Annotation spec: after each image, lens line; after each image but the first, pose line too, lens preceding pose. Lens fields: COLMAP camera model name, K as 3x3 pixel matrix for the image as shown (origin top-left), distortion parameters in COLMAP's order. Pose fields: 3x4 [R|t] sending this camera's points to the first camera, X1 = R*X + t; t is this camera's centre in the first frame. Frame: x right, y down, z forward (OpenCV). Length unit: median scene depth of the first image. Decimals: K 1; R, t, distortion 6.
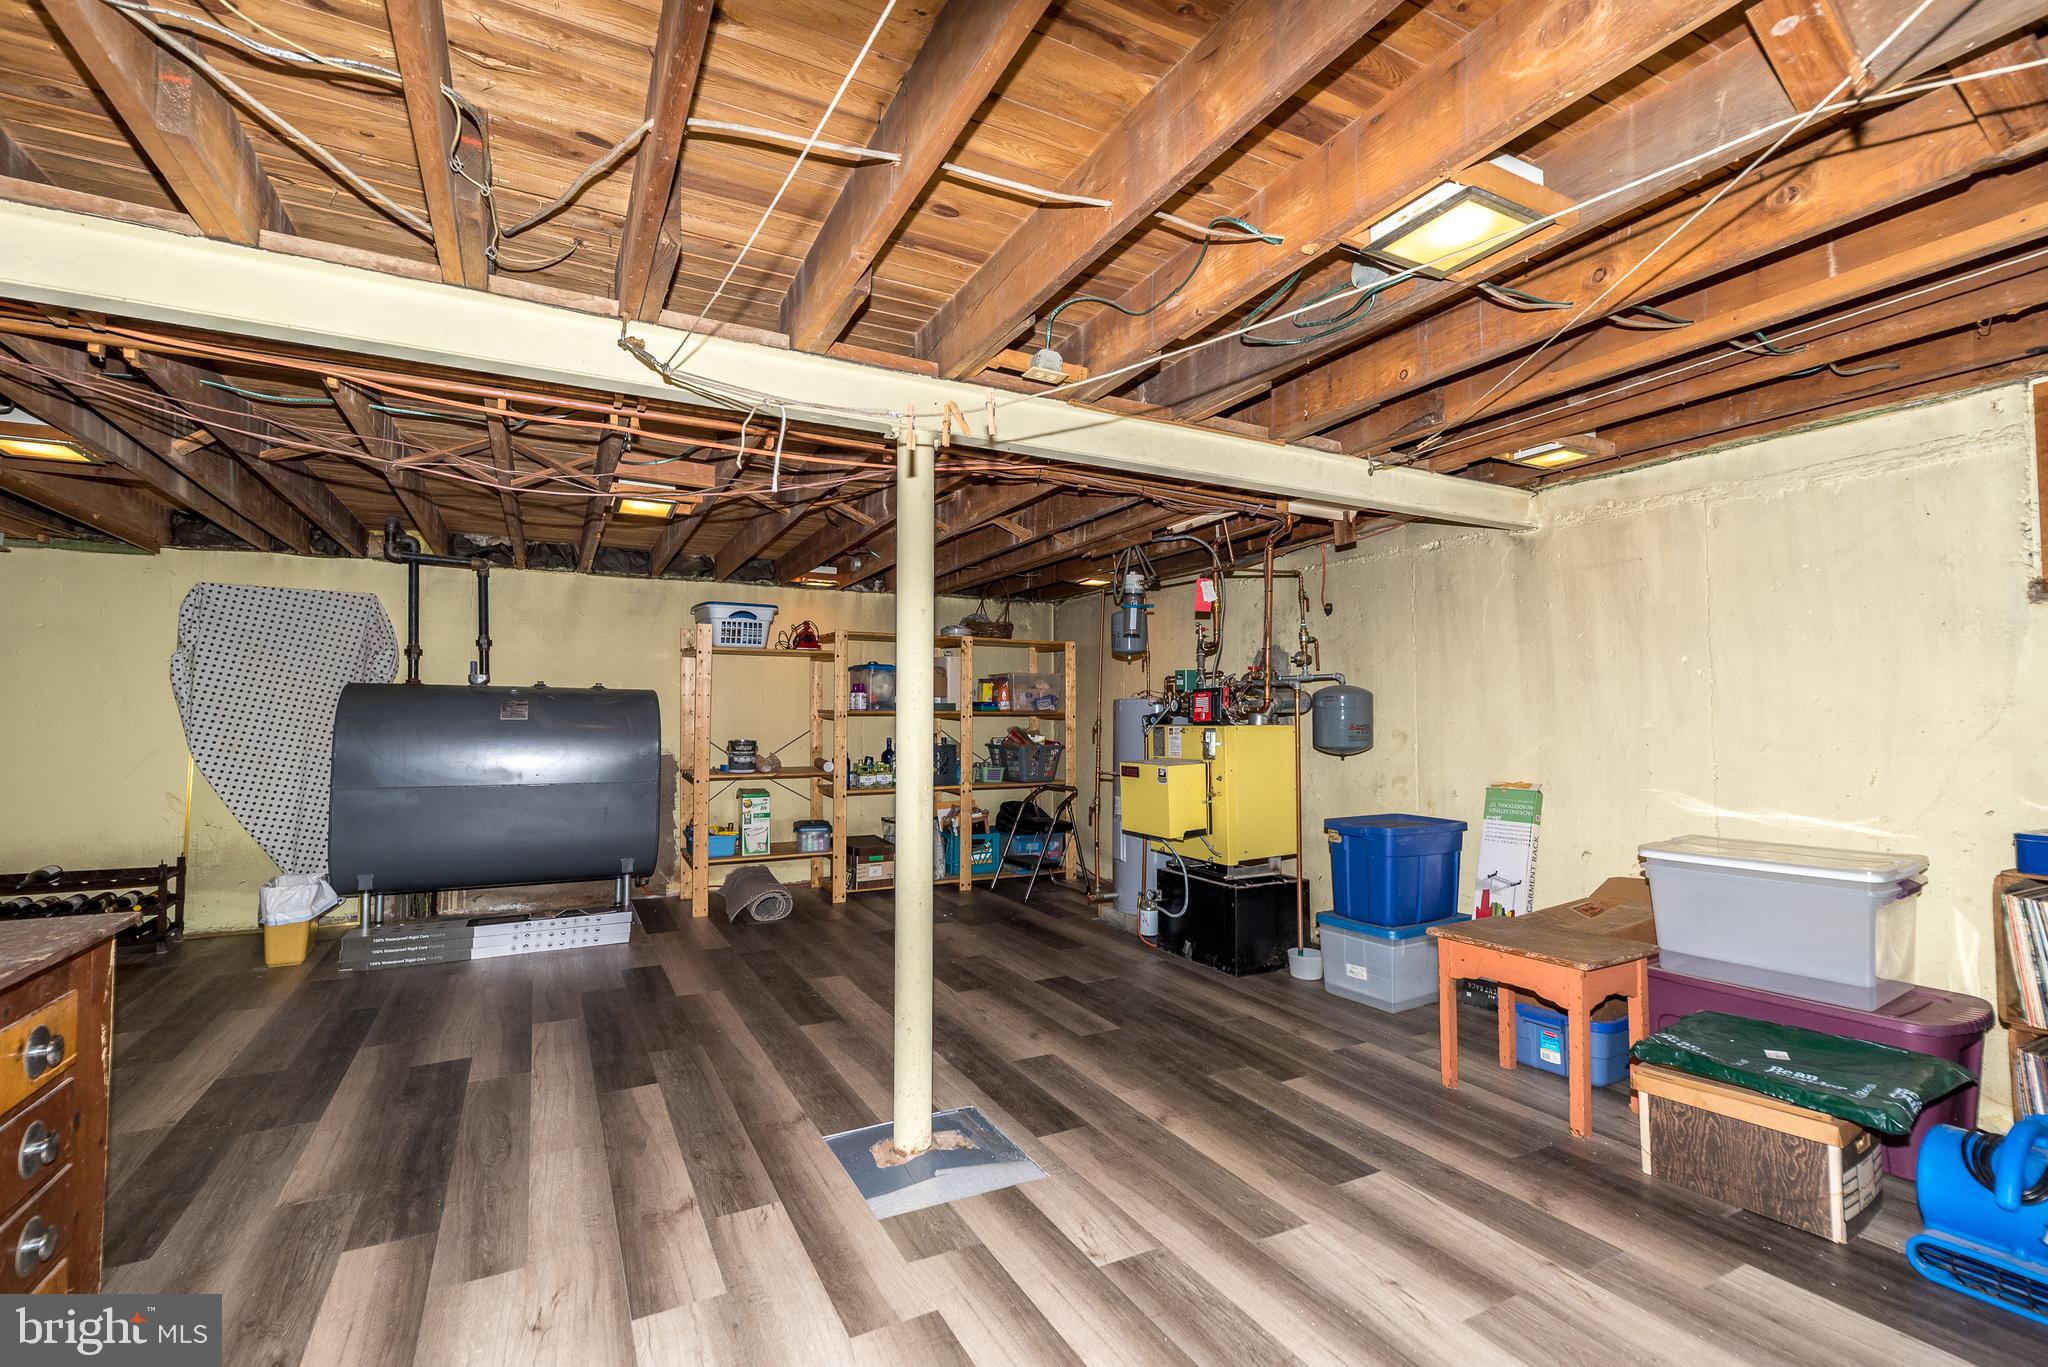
lens RADIAL K [[902.9, 0, 1024.2], [0, 902.9, 686.2], [0, 0, 1]] dist [0.008203, 0.000381]
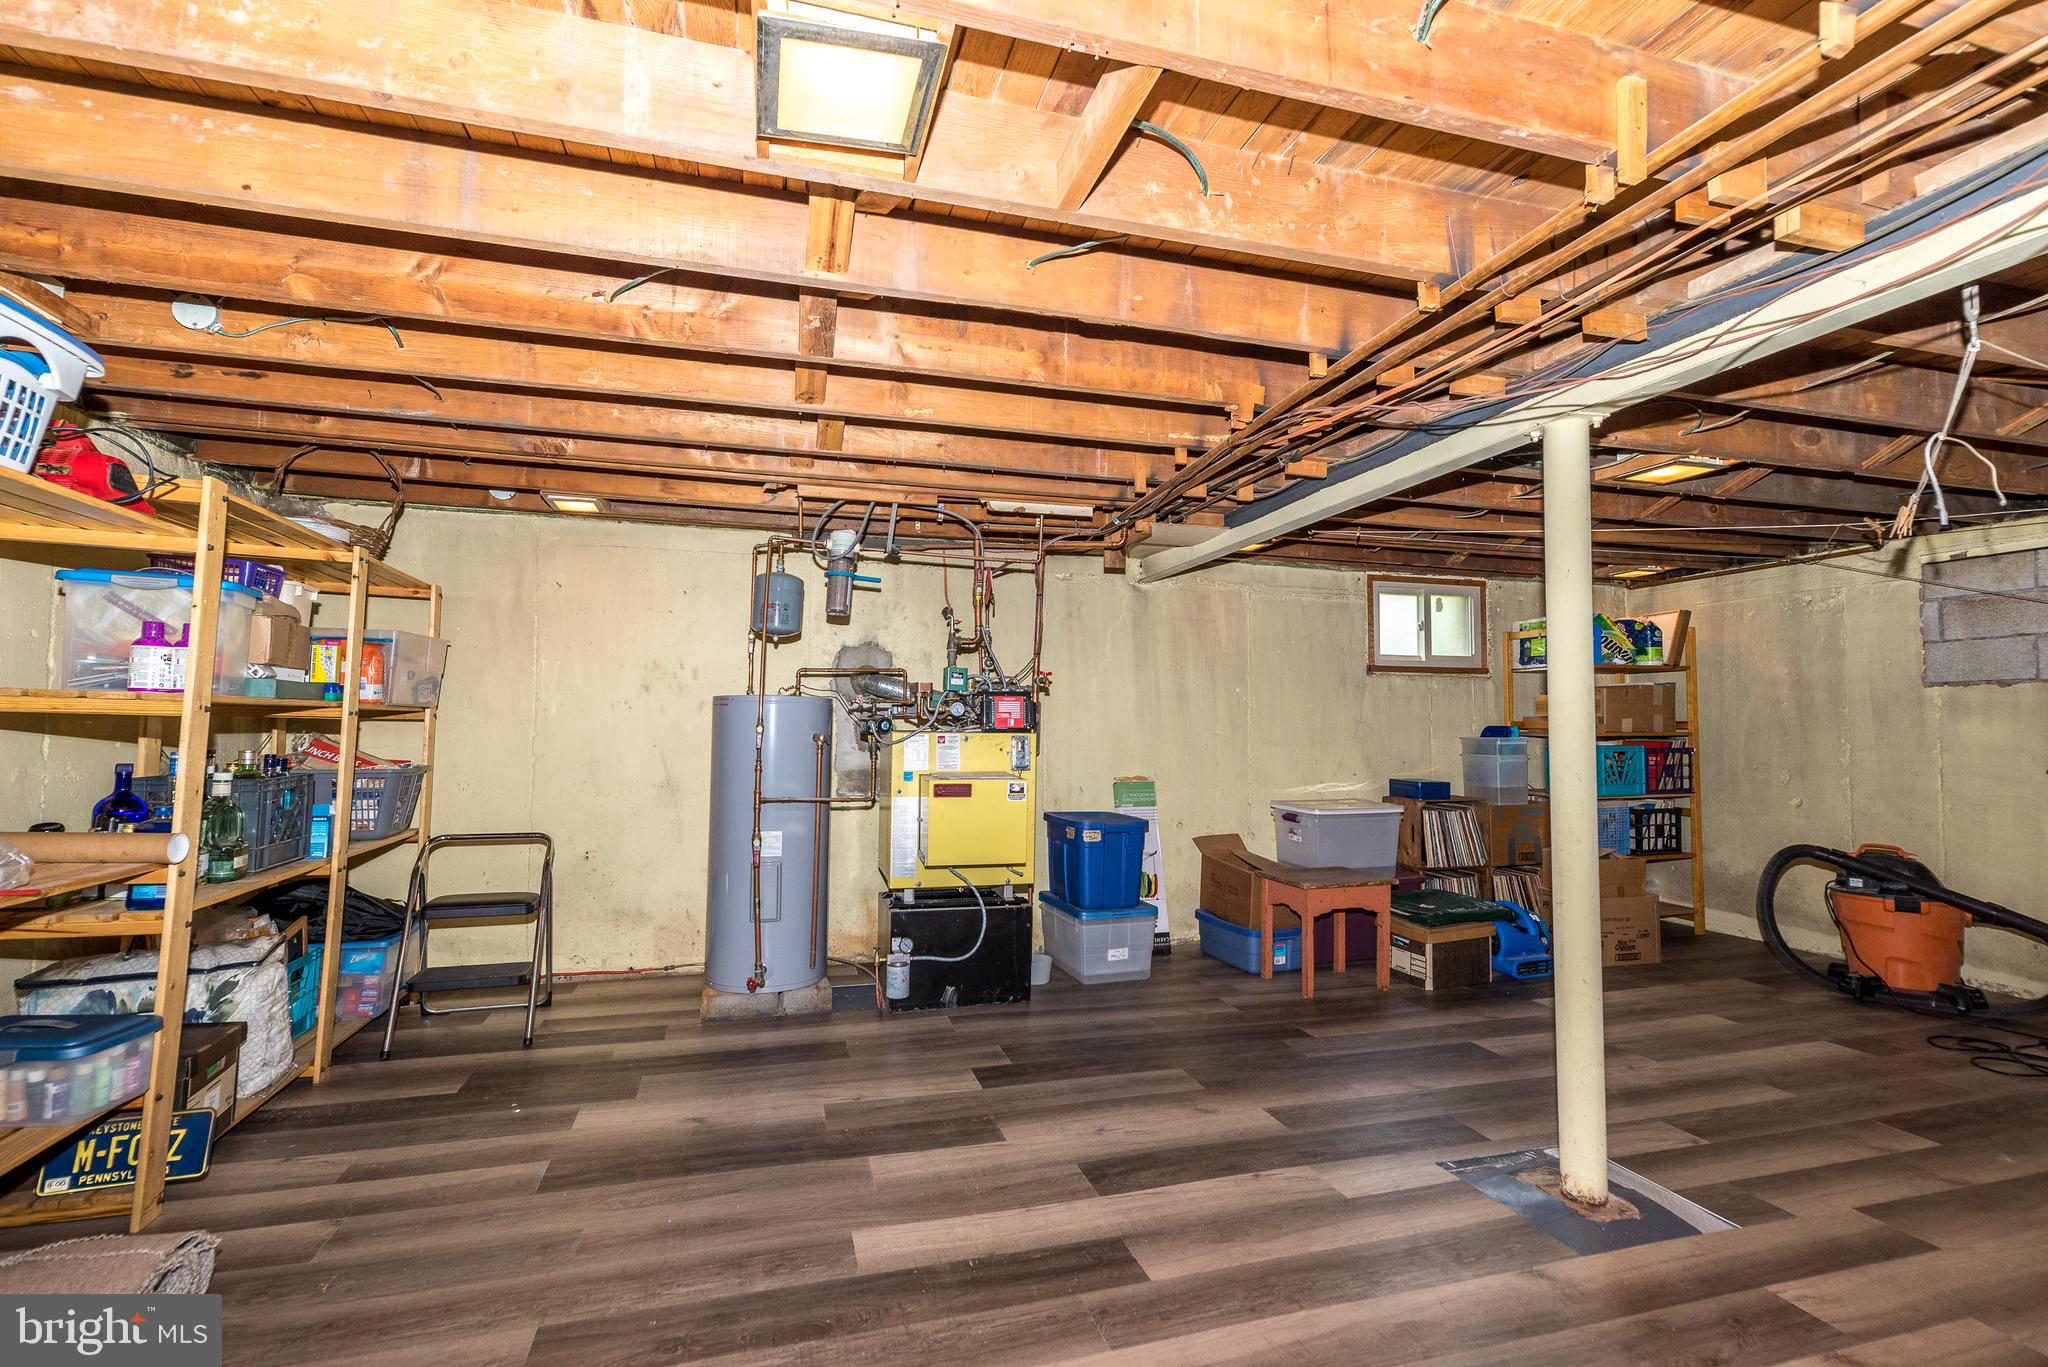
lens RADIAL K [[902.9, 0, 1021.2], [0, 902.9, 683.4], [0, 0, 1]] dist [0.008203, 0.000381]
pose [[0.206269, 0.047465, 0.977343, -0.810706], [-0.048136, 0.998106, -0.038314, 0.033702], [-0.977311, -0.039143, 0.208163, 0.956995]]
